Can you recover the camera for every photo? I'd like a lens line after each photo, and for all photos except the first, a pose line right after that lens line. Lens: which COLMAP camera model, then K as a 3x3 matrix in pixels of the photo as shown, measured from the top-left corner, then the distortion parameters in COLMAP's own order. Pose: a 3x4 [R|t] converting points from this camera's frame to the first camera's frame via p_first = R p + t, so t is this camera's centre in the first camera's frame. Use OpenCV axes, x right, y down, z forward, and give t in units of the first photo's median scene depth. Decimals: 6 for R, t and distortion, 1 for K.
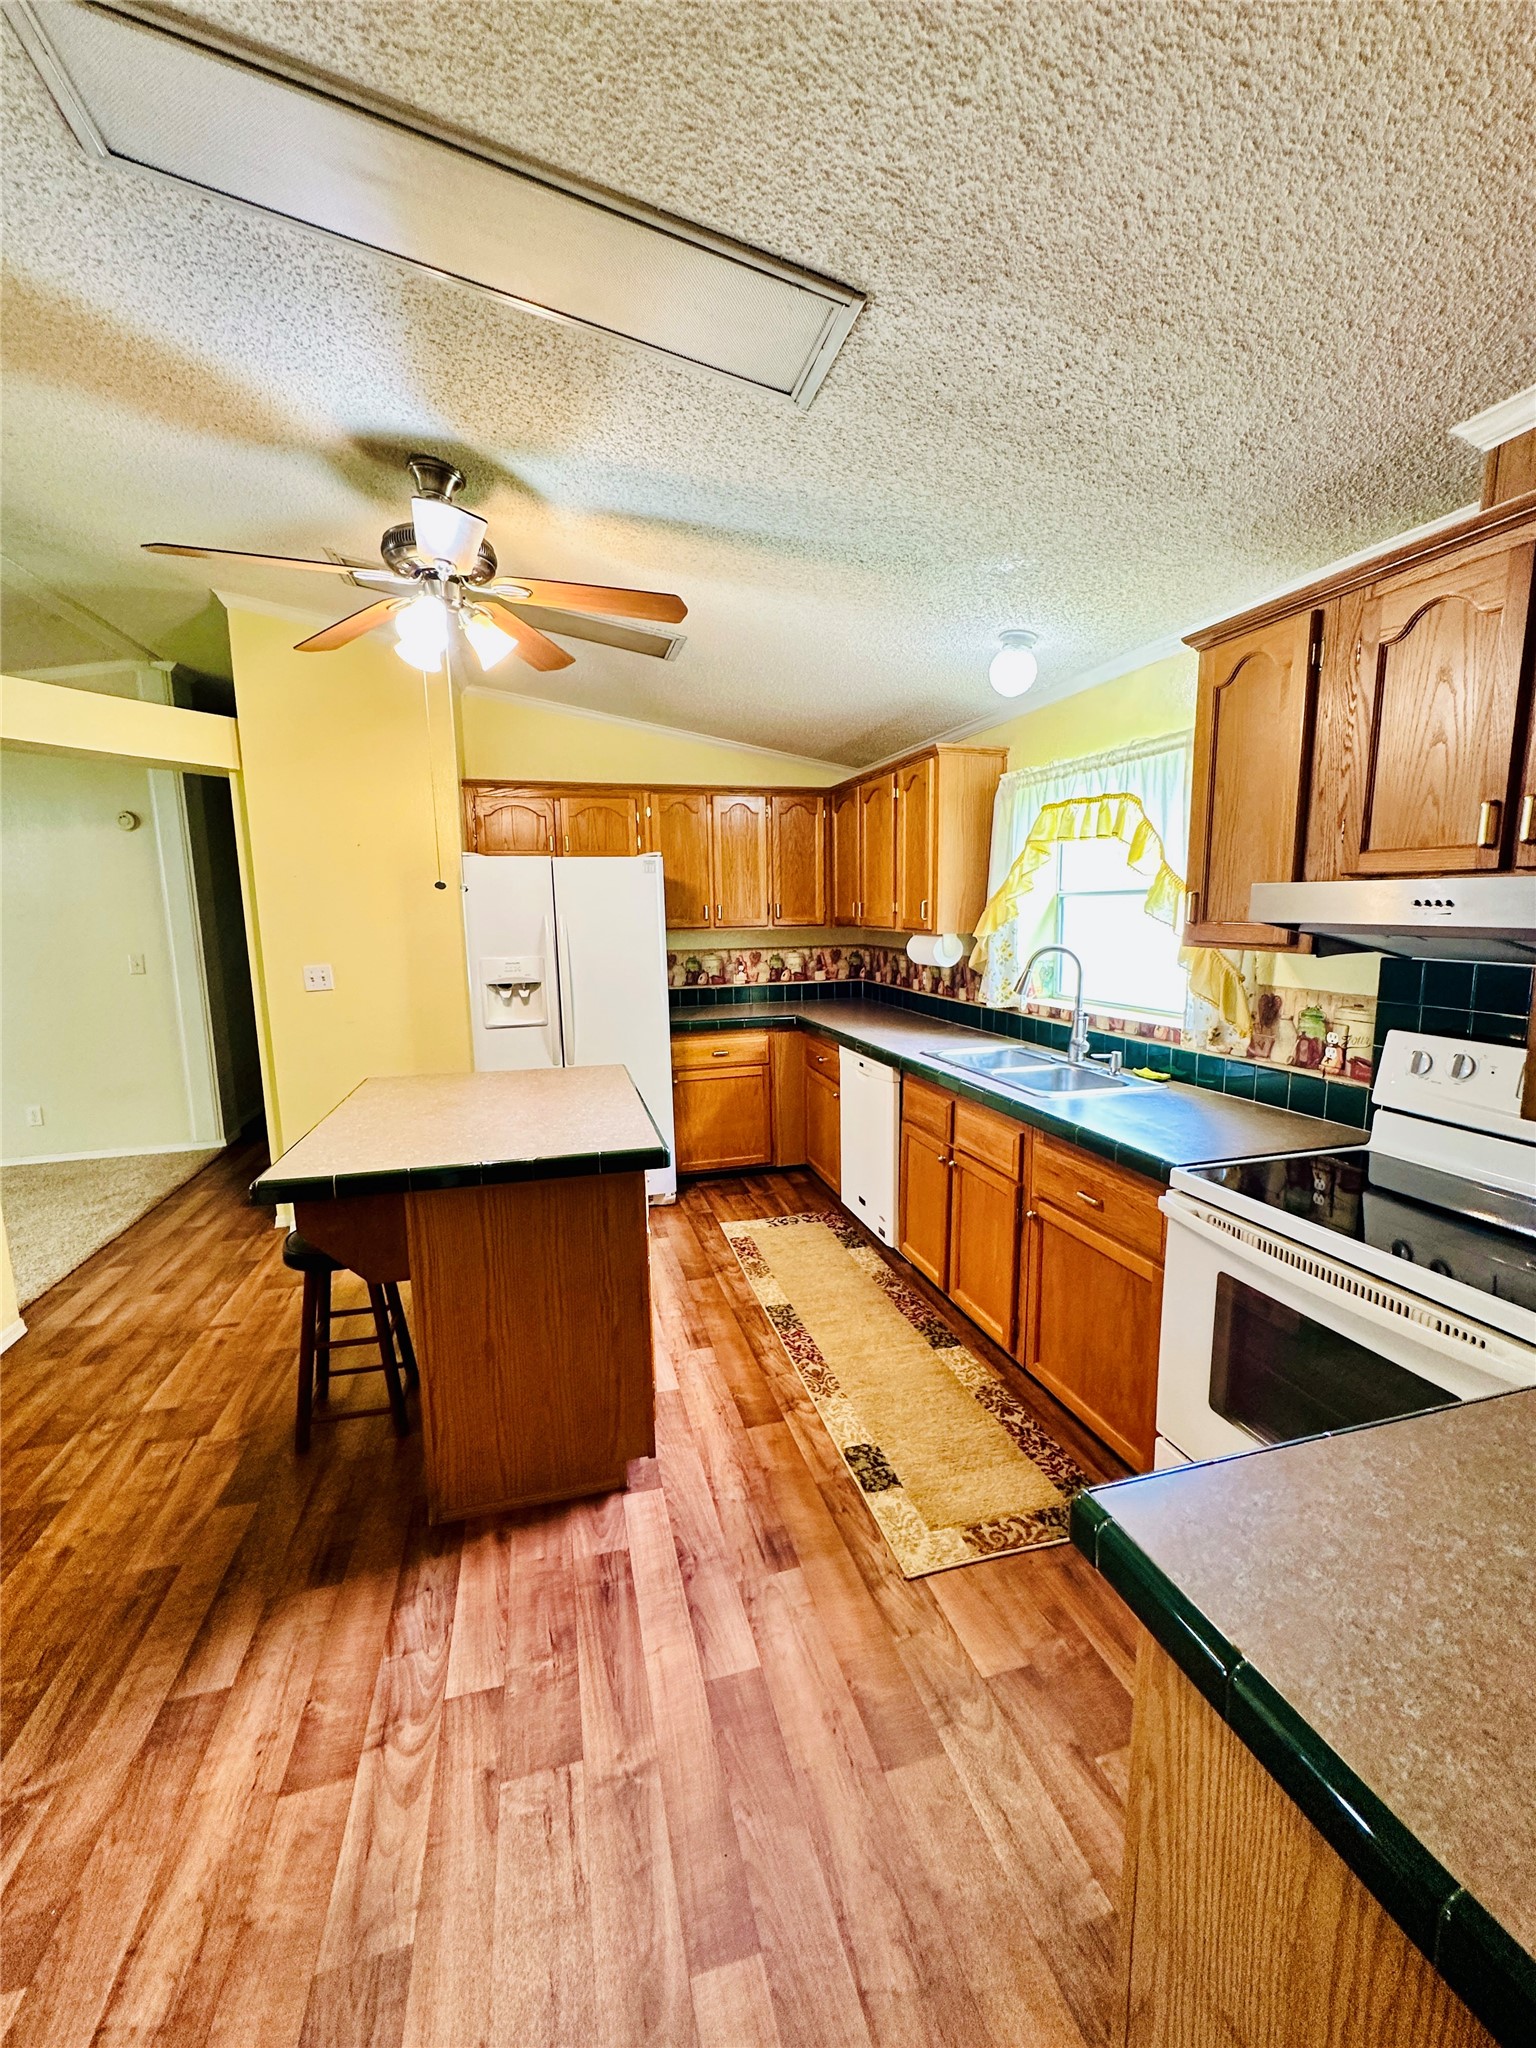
lens RADIAL K [[823.6, 0, 766.7], [0, 823.6, 1031.0], [0, 0, 1]] dist [-0.004626, 0.001457]
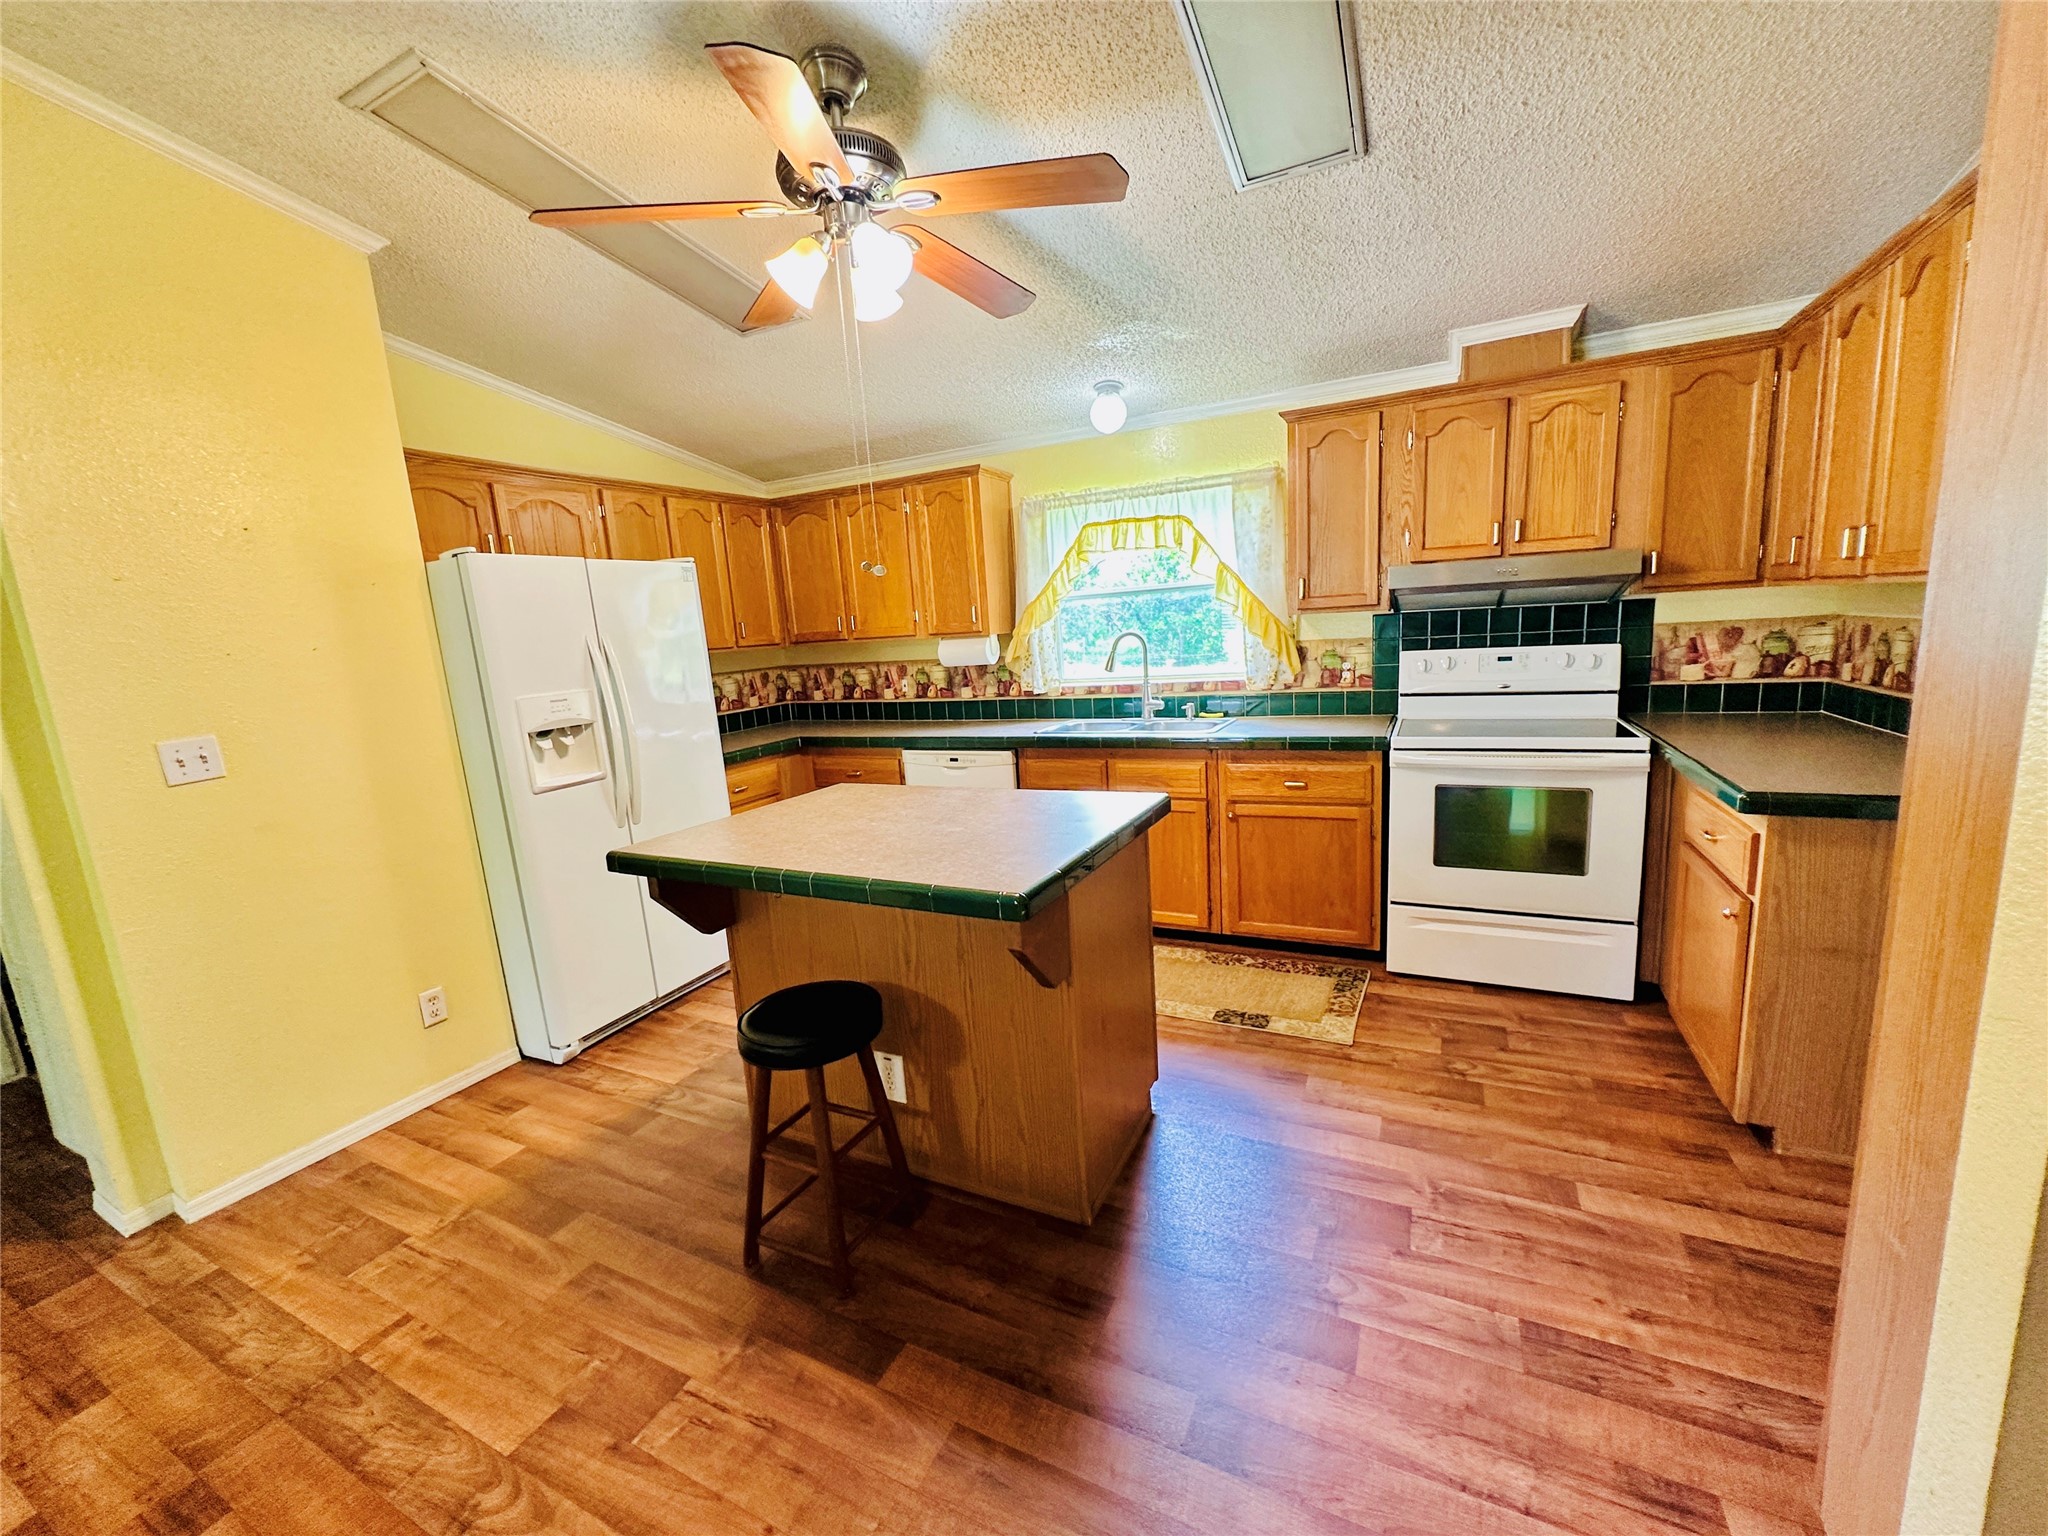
lens RADIAL K [[823.6, 0, 1025.9], [0, 823.6, 774.6], [0, 0, 1]] dist [-0.004626, 0.001457]
pose [[0.665658, -0.162647, 0.728317, -0.753675], [0.165300, 0.983852, 0.068635, 0.002815], [-0.727720, 0.074703, 0.681794, 0.251375]]
